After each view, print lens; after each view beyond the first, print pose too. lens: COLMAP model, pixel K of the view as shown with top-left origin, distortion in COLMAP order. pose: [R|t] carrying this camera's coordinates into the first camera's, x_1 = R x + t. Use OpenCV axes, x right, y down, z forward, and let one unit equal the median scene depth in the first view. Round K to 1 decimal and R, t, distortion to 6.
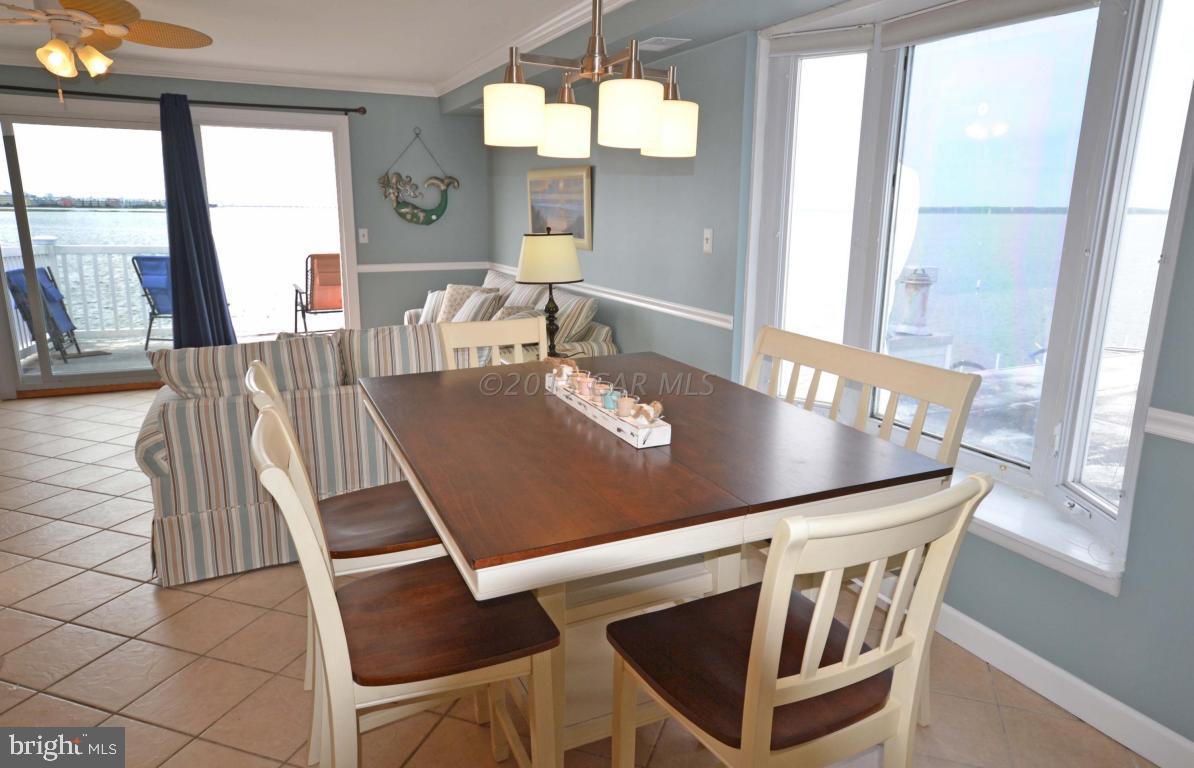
lens RADIAL K [[762.5, 0, 585.7], [0, 762.5, 370.5], [0, 0, 1]] dist [0.034652, 0.008888]
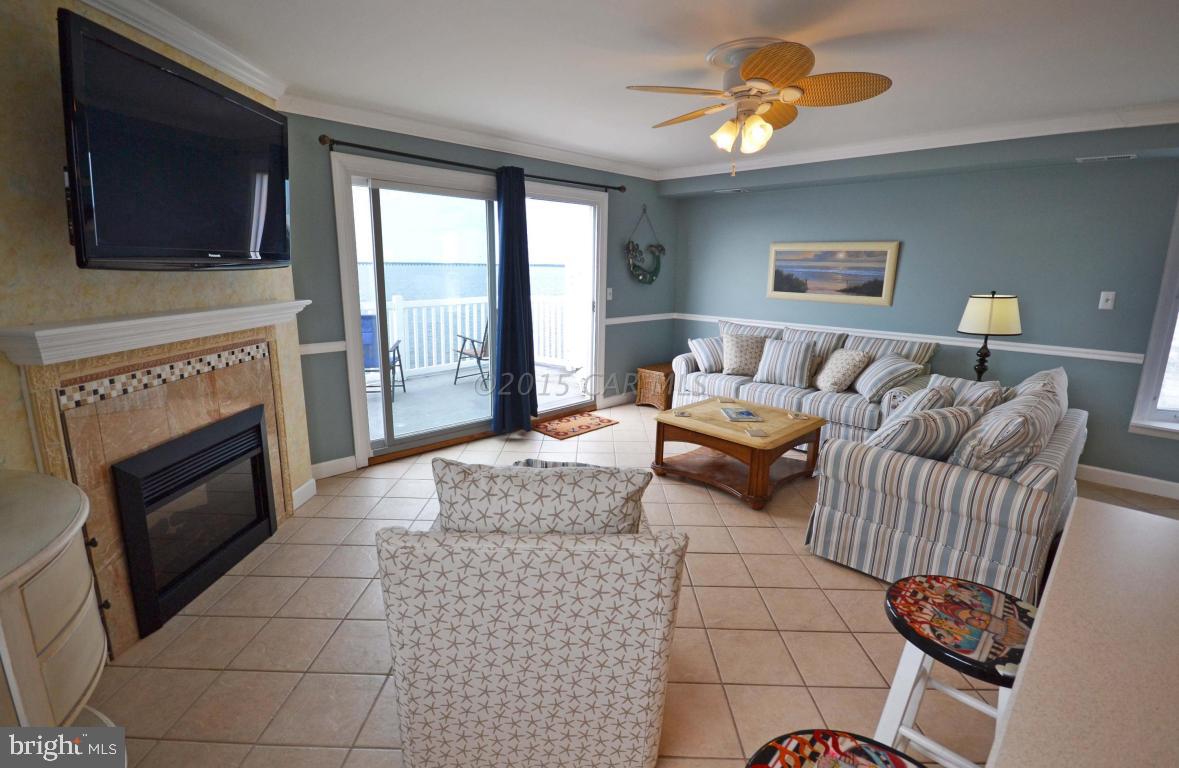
lens RADIAL K [[541.5, 0, 588.0], [0, 541.5, 379.4], [0, 0, 1]] dist [0.006850, -0.007199]
pose [[0.938241, -0.062827, 0.340230, -0.606612], [0.062796, 0.997964, 0.011113, -0.055085], [-0.340236, 0.010938, 0.940277, 0.222673]]
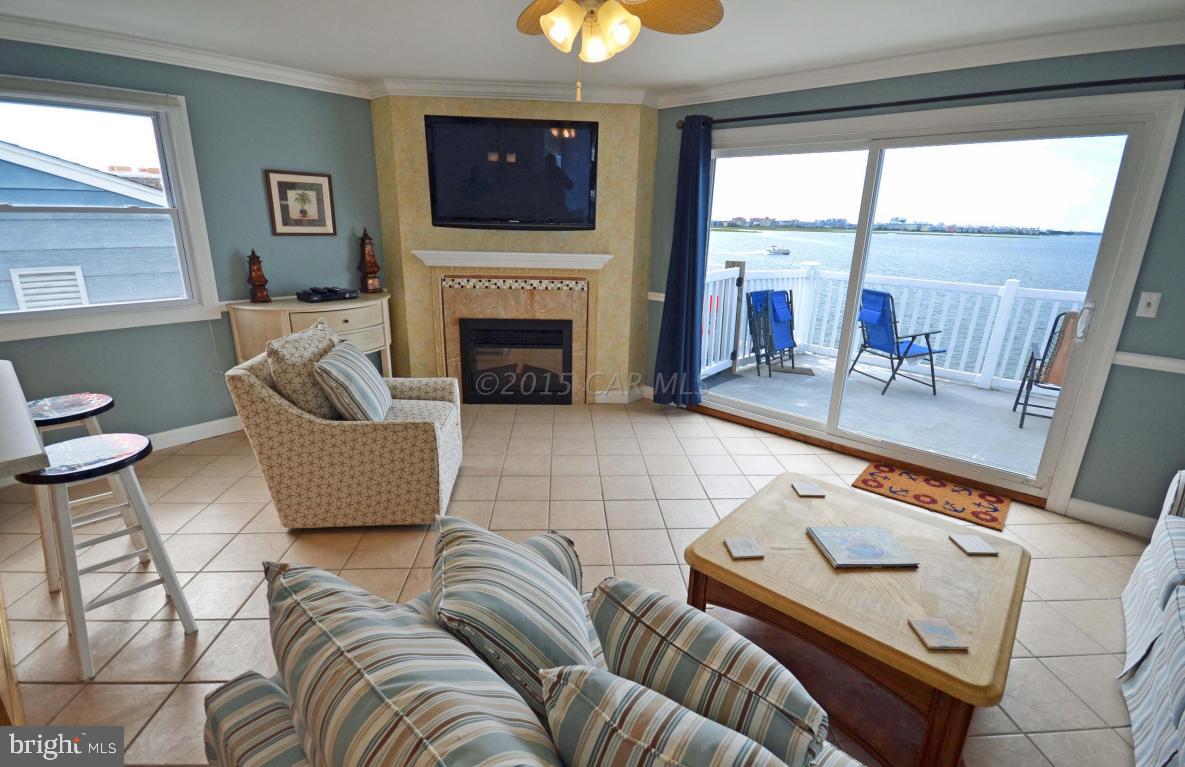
lens RADIAL K [[544.3, 0, 593.0], [0, 544.3, 381.2], [0, 0, 1]] dist [0.006850, -0.007199]
pose [[0.413828, 0.266275, -0.870542, -0.091283], [-0.214083, 0.957914, 0.191232, -0.108615], [0.884825, 0.107231, 0.453416, 0.447558]]
